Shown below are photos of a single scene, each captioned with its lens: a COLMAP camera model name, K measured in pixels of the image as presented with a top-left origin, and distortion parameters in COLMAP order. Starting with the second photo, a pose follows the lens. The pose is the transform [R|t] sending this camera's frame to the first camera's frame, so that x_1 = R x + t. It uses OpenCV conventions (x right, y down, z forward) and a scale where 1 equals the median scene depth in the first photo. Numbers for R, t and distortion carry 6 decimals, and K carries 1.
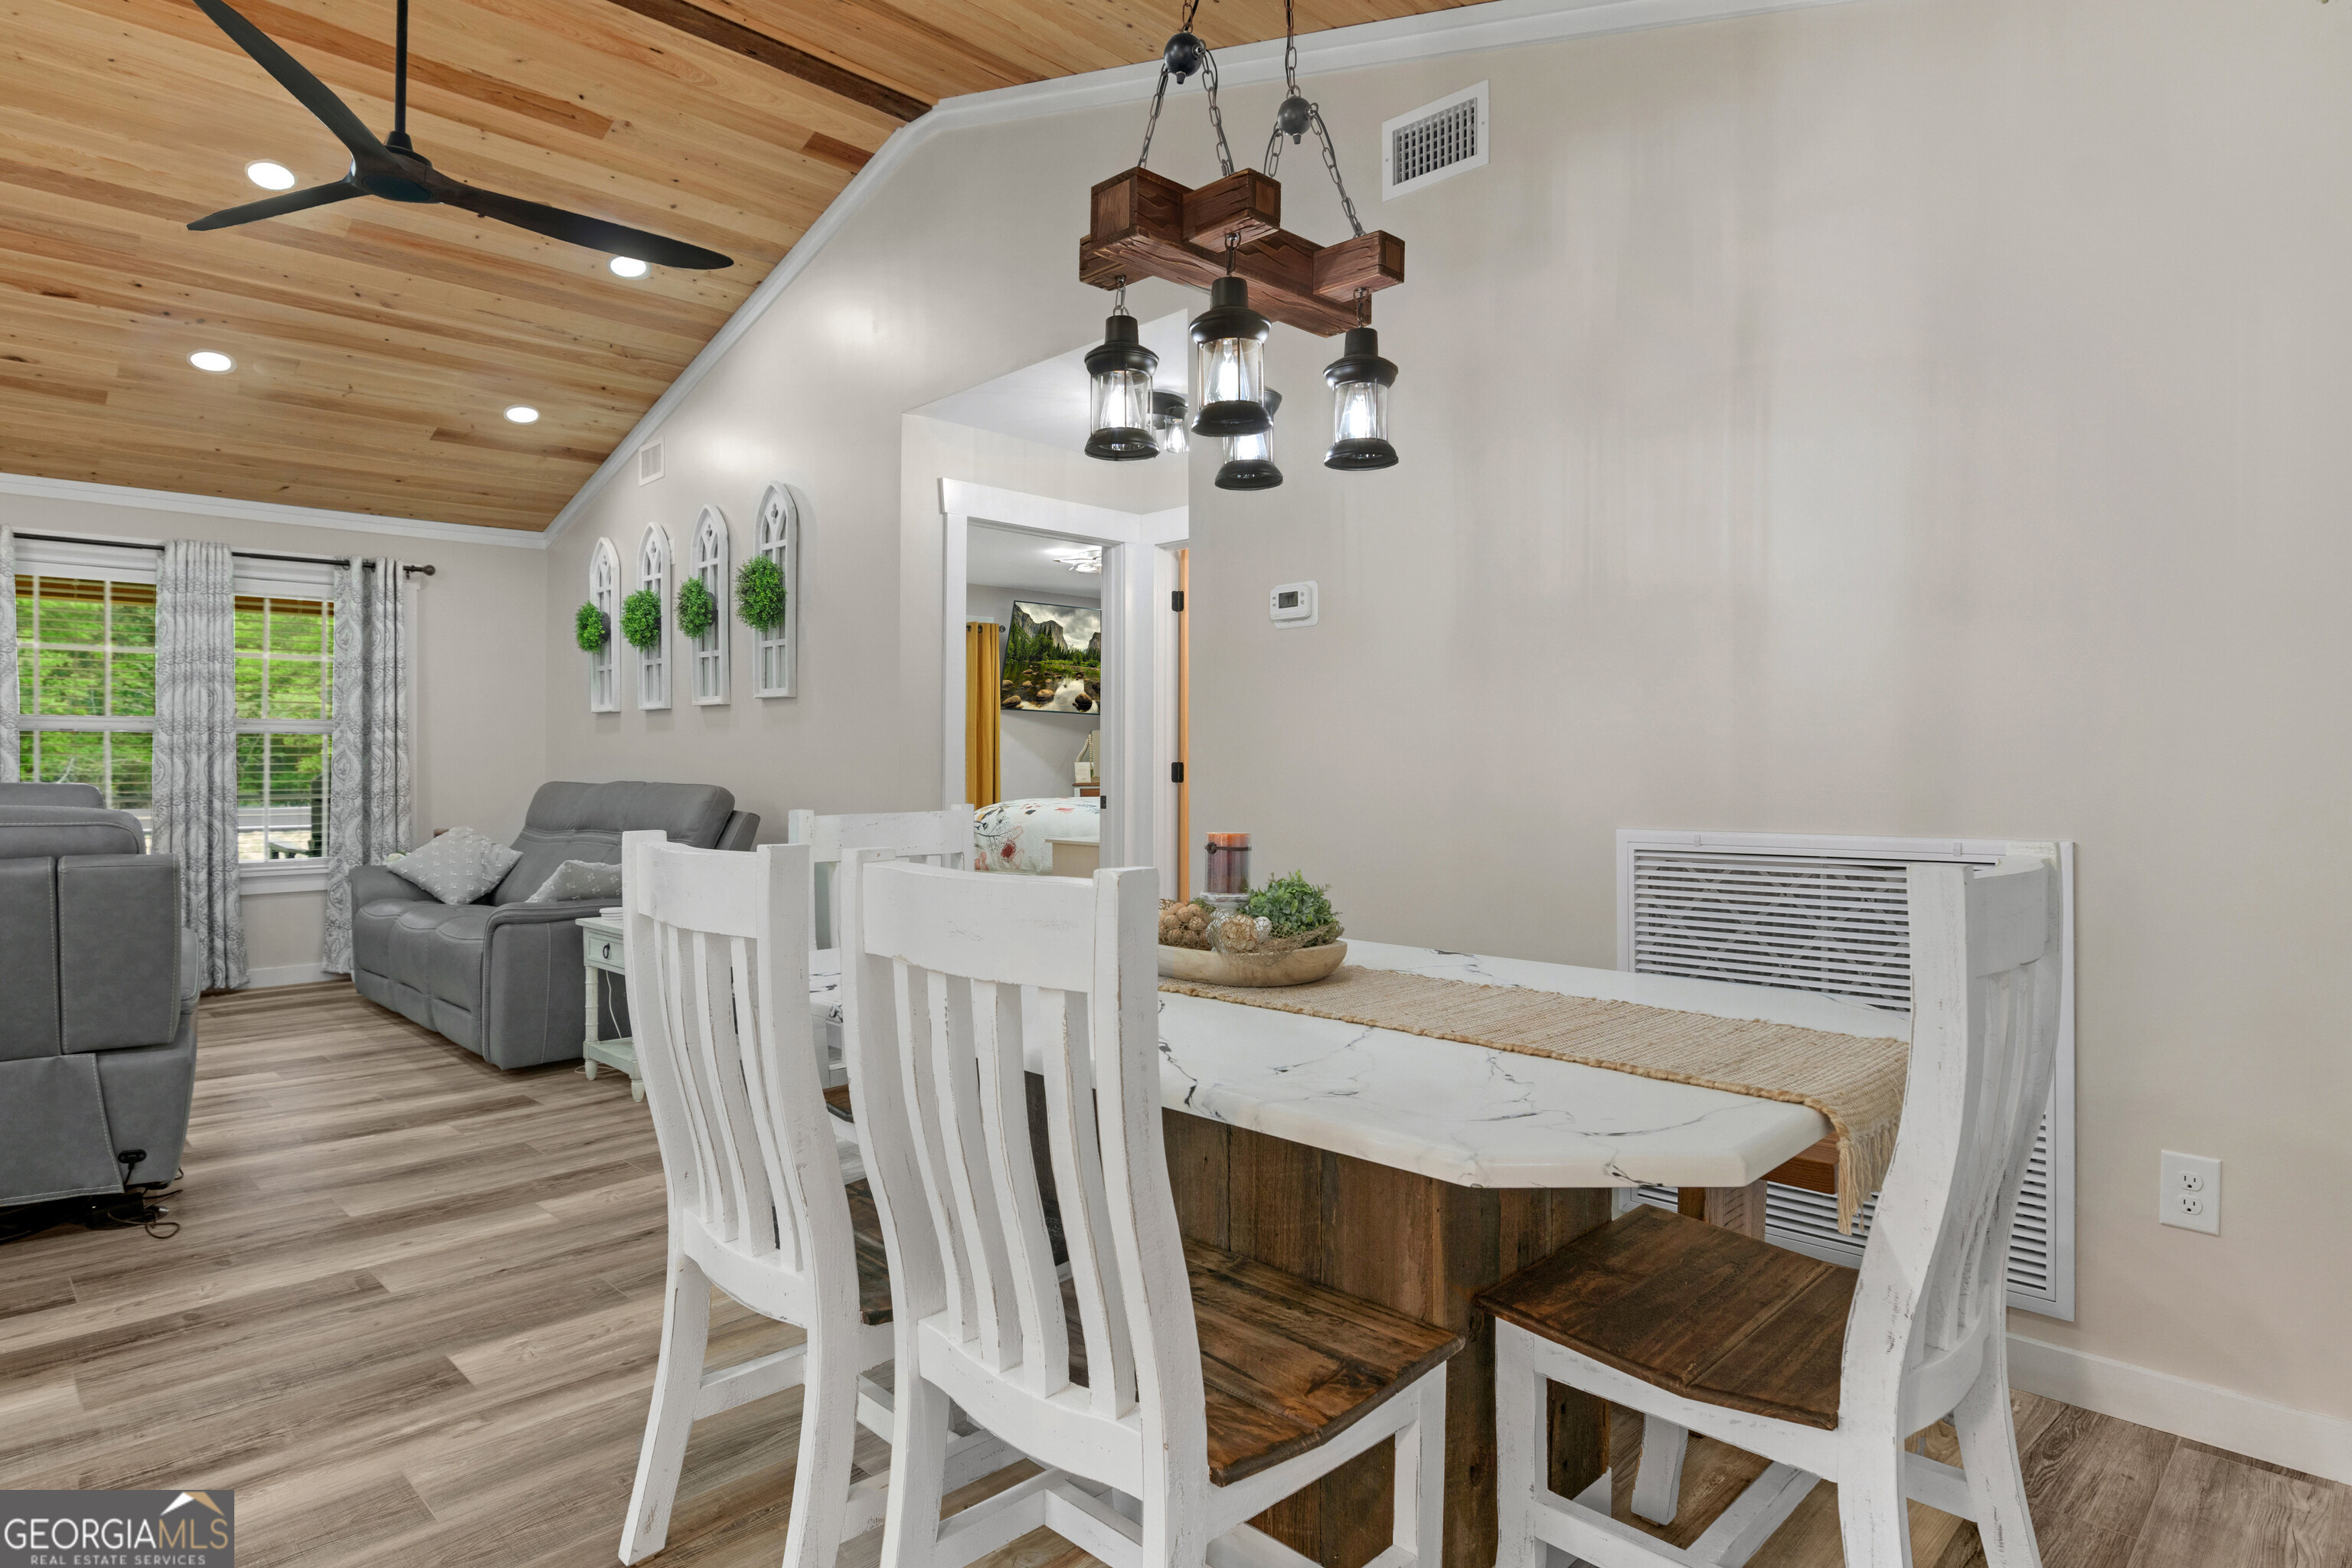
lens RADIAL K [[1360.1, 0, 1176.0], [0, 1360.1, 784.0], [0, 0, 1]] dist [-0.003476, -0.001460]
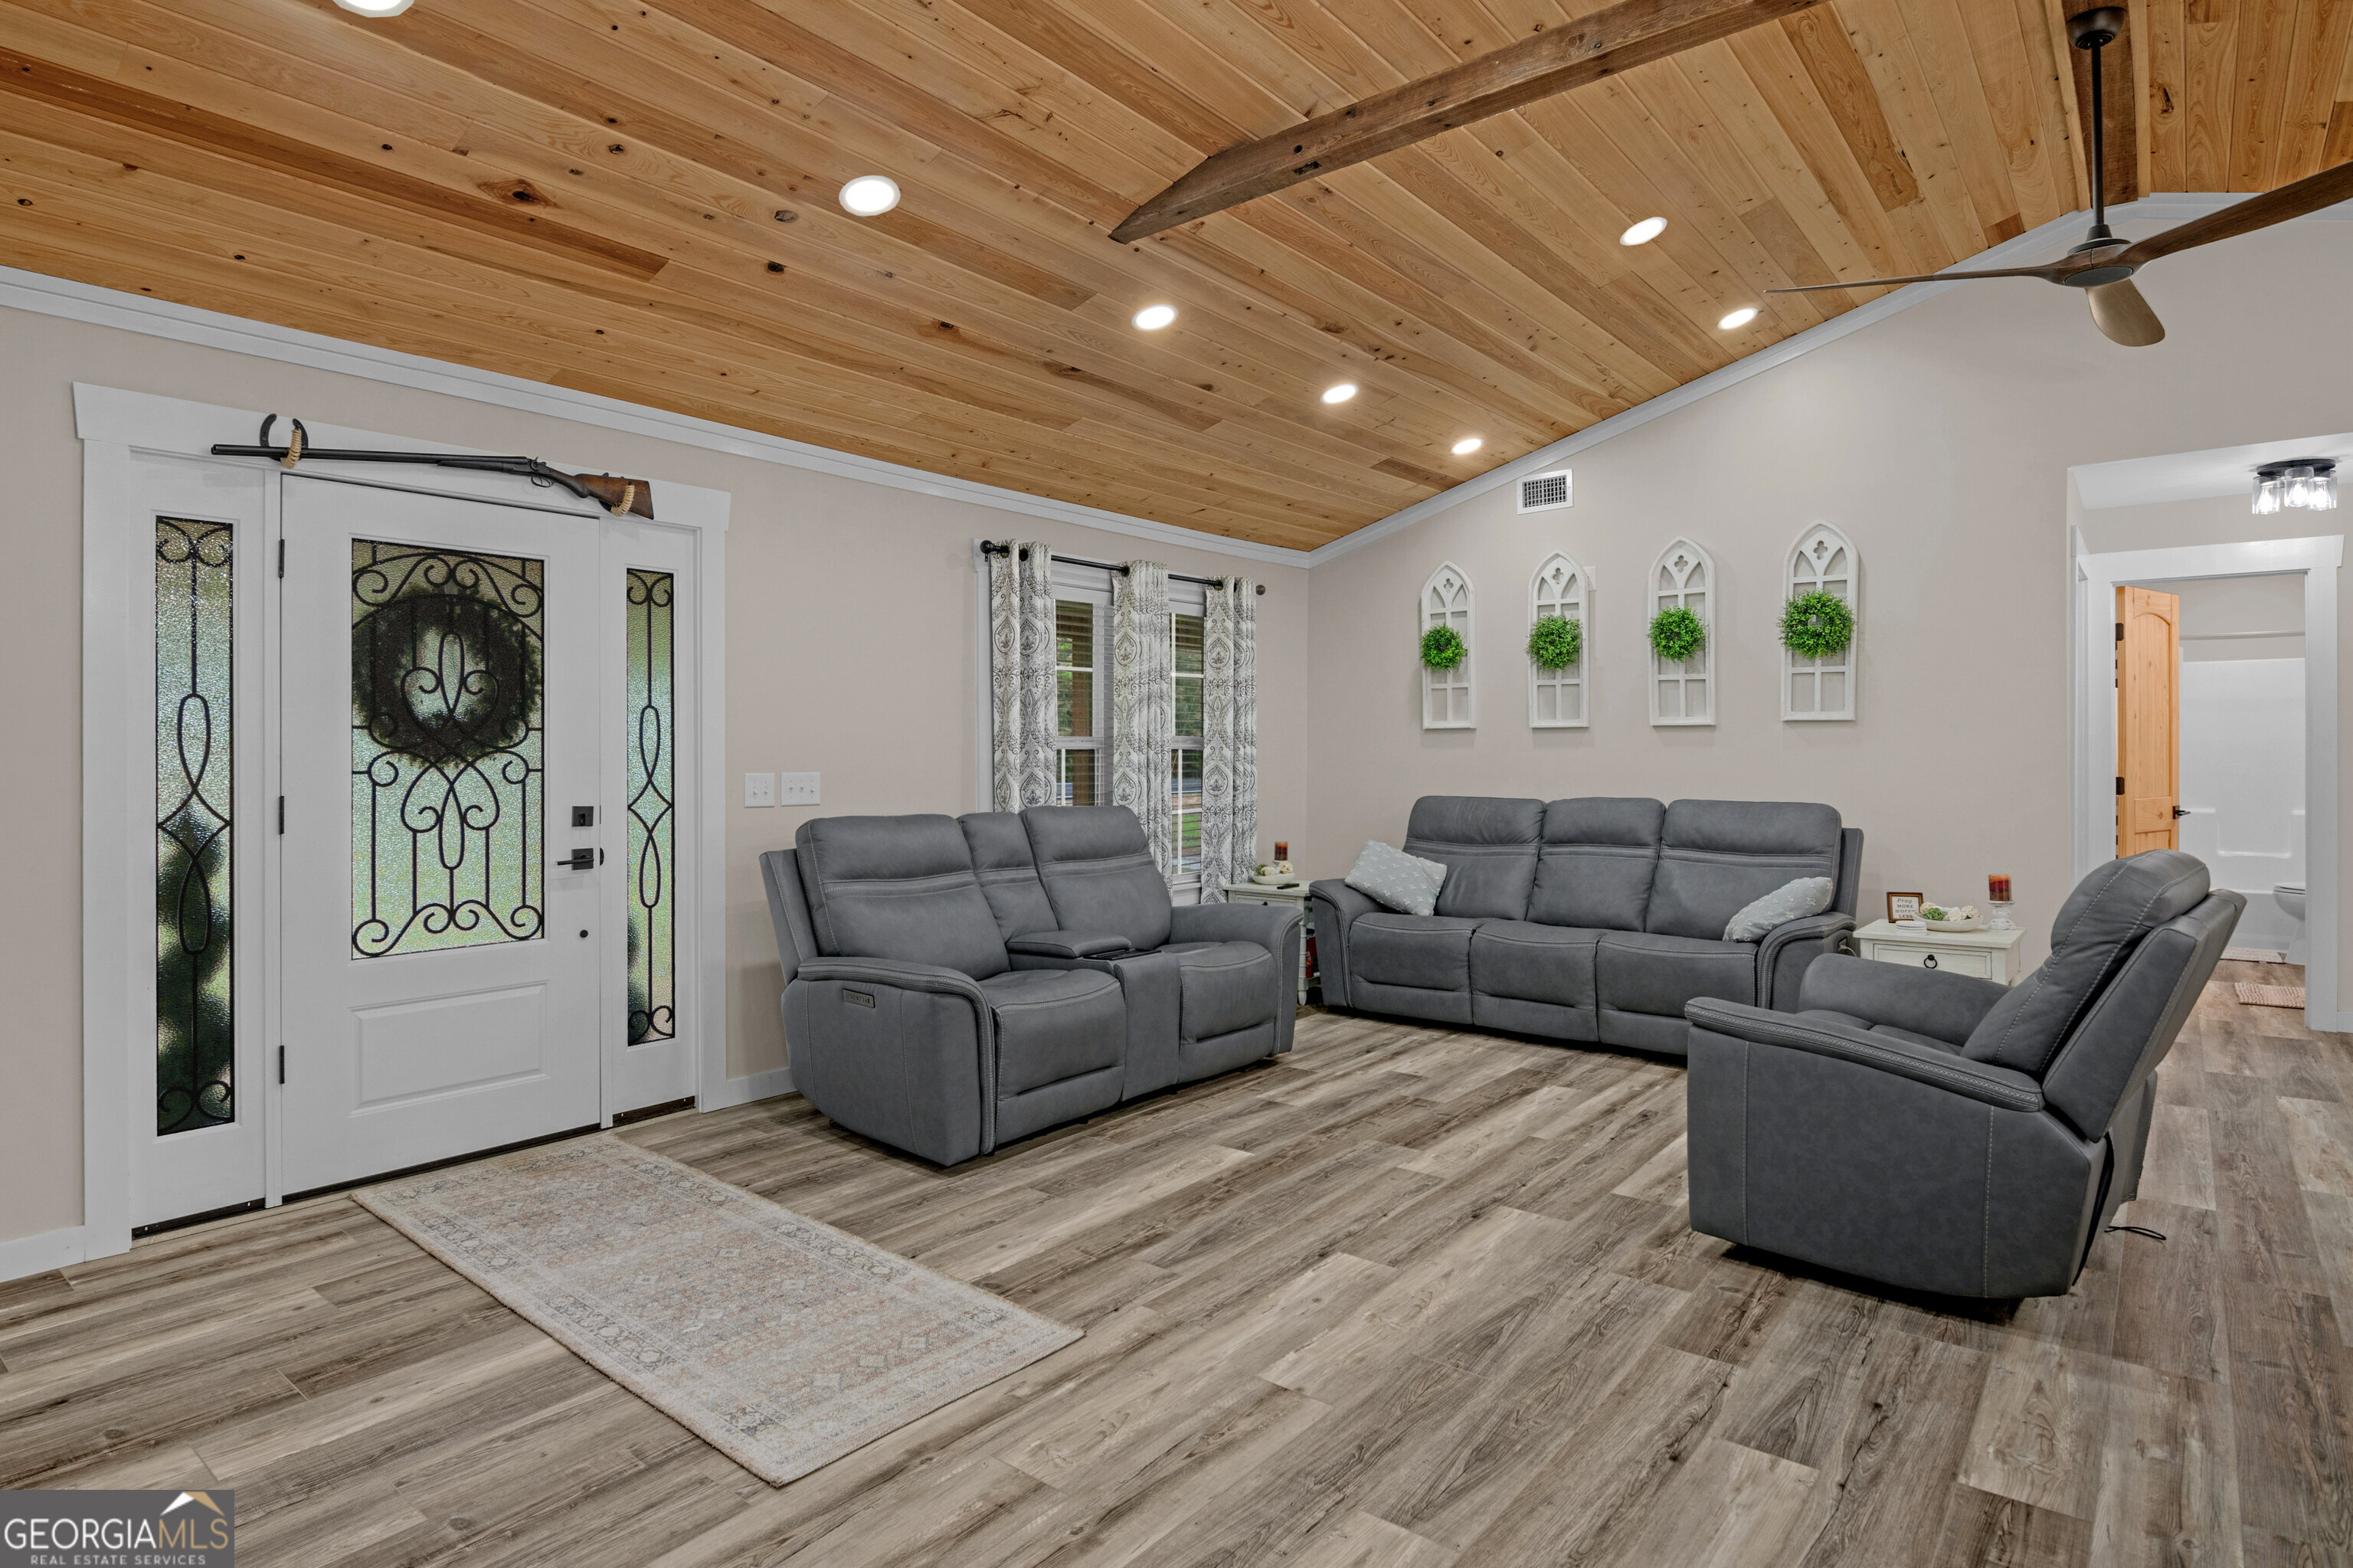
lens RADIAL K [[1274.9, 0, 1180.1], [0, 1274.9, 741.6], [0, 0, 1]] dist [-0.004565, -0.002584]
pose [[0.992273, -0.005195, 0.123968, -0.813783], [0.007824, 0.999755, -0.020729, -0.025963], [-0.123830, 0.021539, 0.992070, 0.057616]]
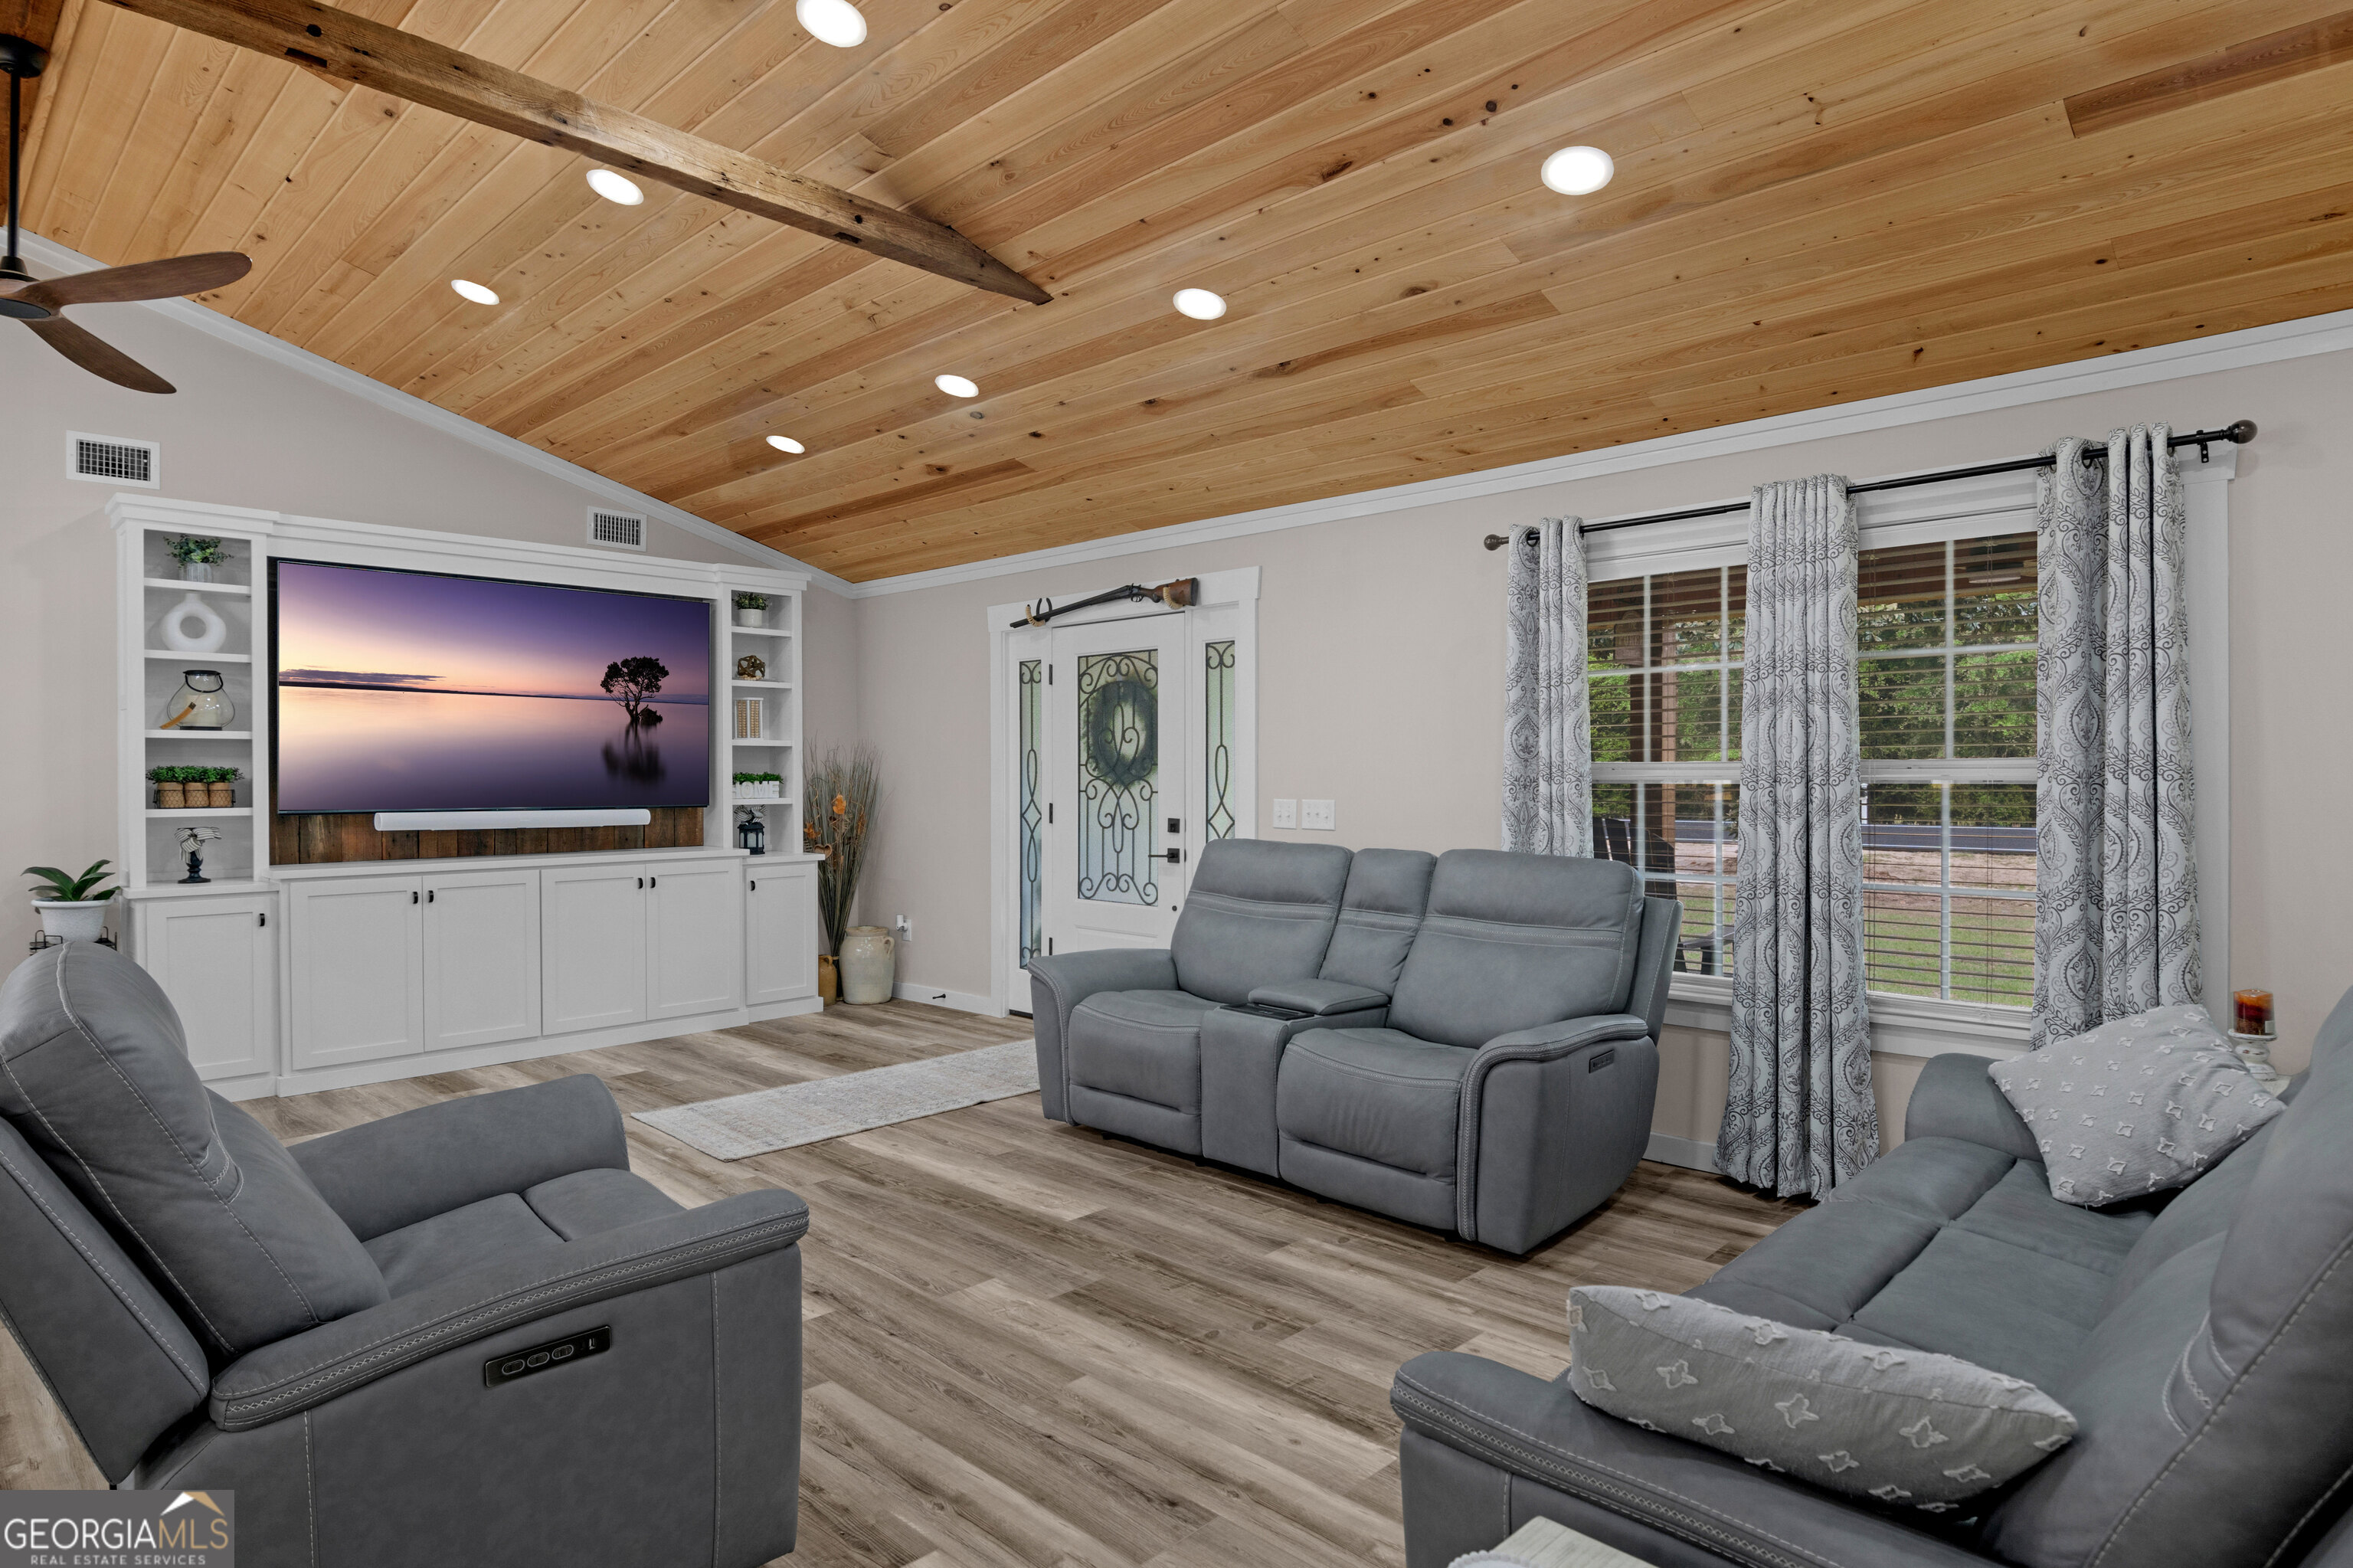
lens RADIAL K [[1264.0, 0, 1150.4], [0, 1264.0, 788.0], [0, 0, 1]] dist [-0.001365, -0.001388]
pose [[0.022953, 0.010208, -0.999684, -0.139065], [-0.011568, 0.999884, 0.009944, -0.039433], [0.999670, 0.011336, 0.023068, 0.687915]]
